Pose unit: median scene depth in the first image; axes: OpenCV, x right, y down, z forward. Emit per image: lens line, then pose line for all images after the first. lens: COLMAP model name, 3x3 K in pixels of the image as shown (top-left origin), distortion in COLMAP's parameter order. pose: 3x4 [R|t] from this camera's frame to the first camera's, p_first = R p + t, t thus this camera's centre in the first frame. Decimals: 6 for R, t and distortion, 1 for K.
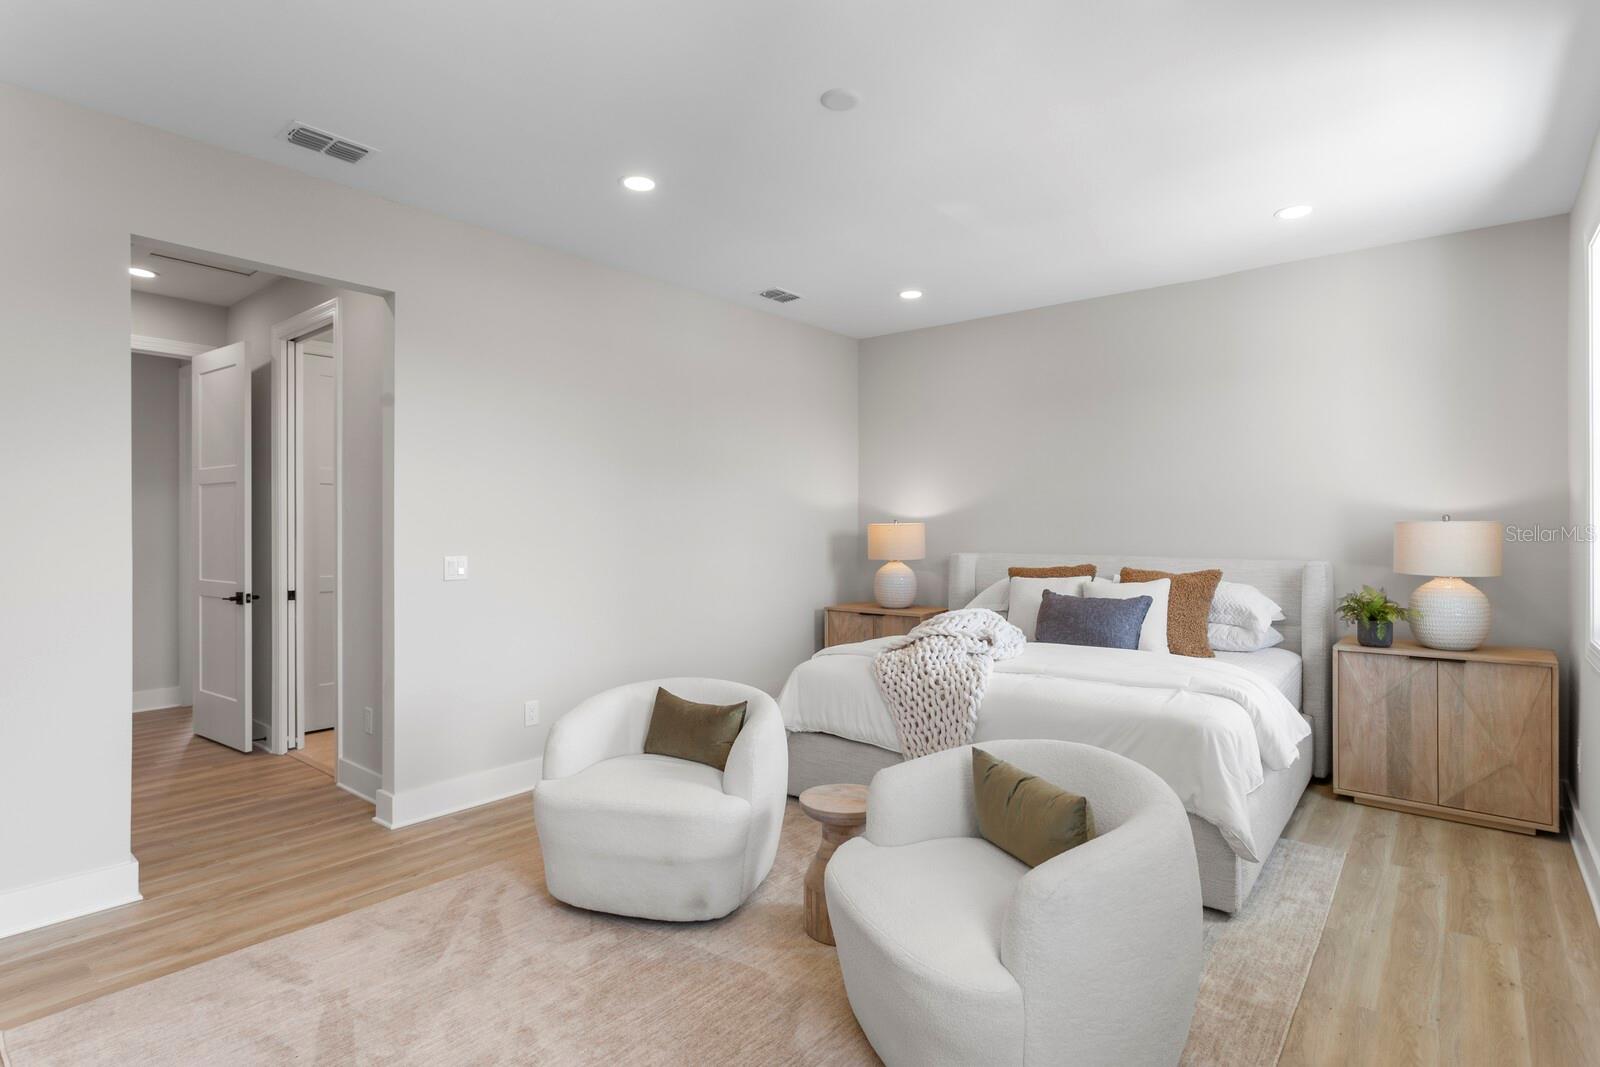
lens RADIAL K [[794.5, 0, 792.9], [0, 794.5, 516.8], [0, 0, 1]] dist [-0.001401, 0.000445]
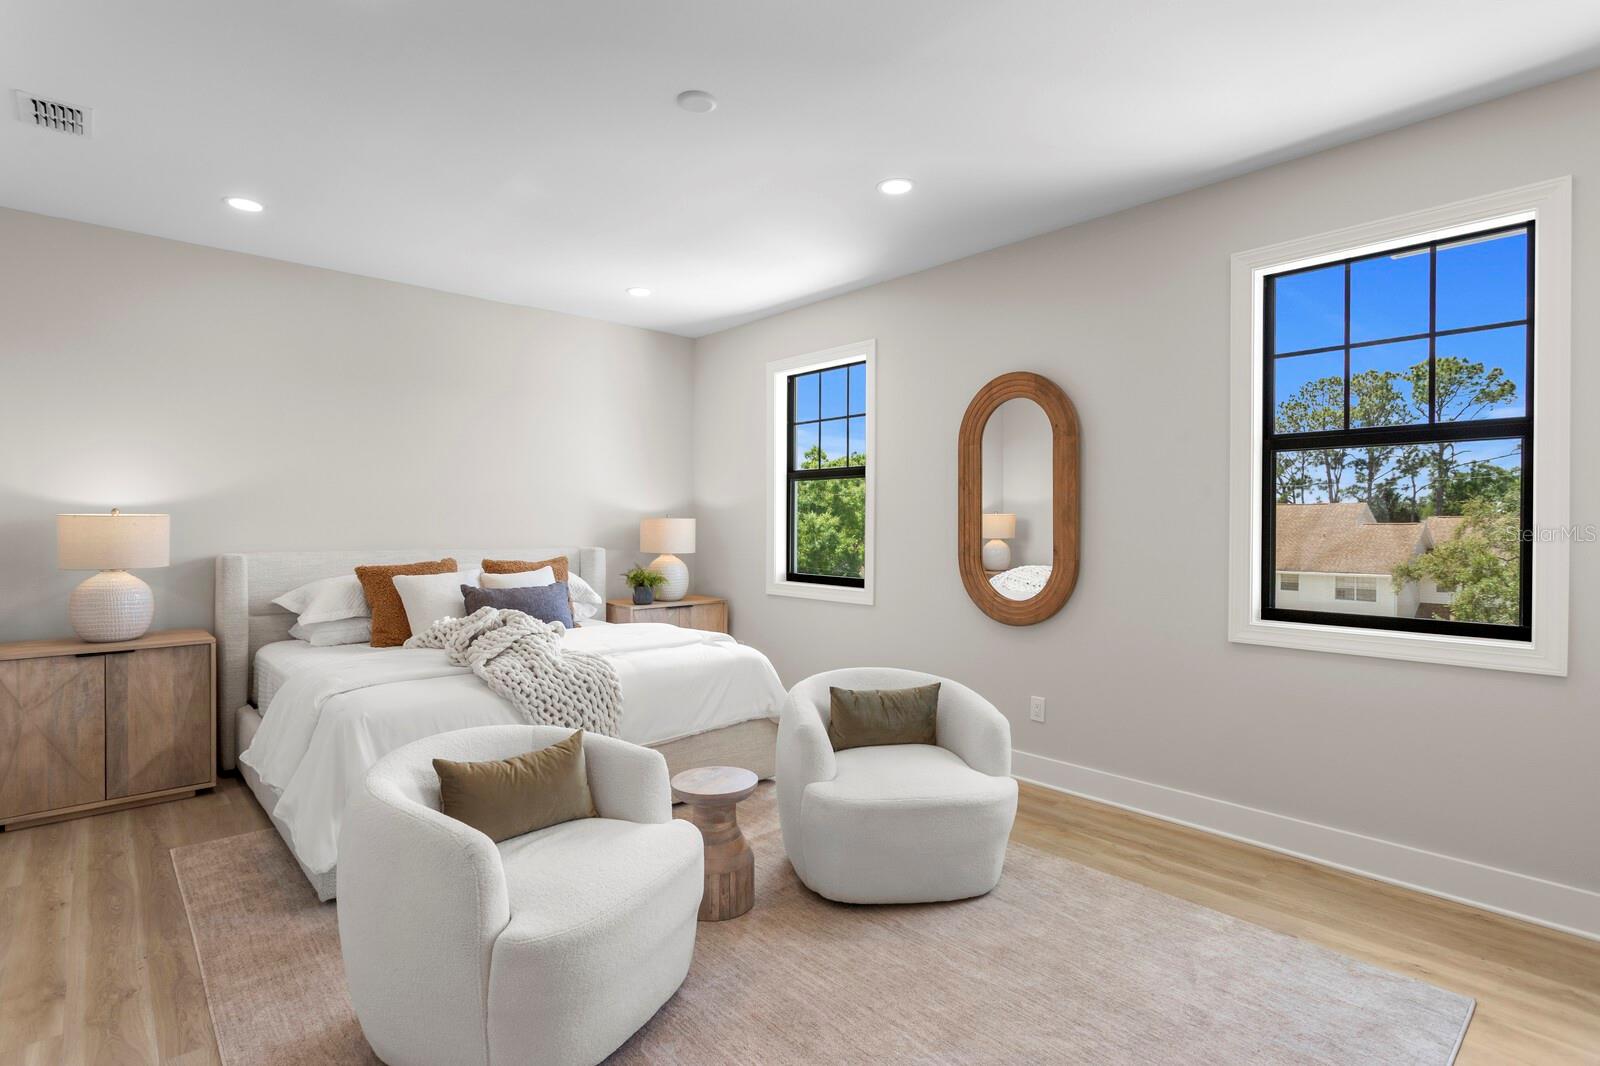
lens RADIAL K [[794.5, 0, 792.9], [0, 794.5, 516.3], [0, 0, 1]] dist [-0.001401, 0.000445]
pose [[0.158633, 0.006511, 0.987316, -0.496391], [-0.019184, 0.999810, -0.003511, 0.002210], [-0.987151, -0.018384, 0.158728, 0.373796]]
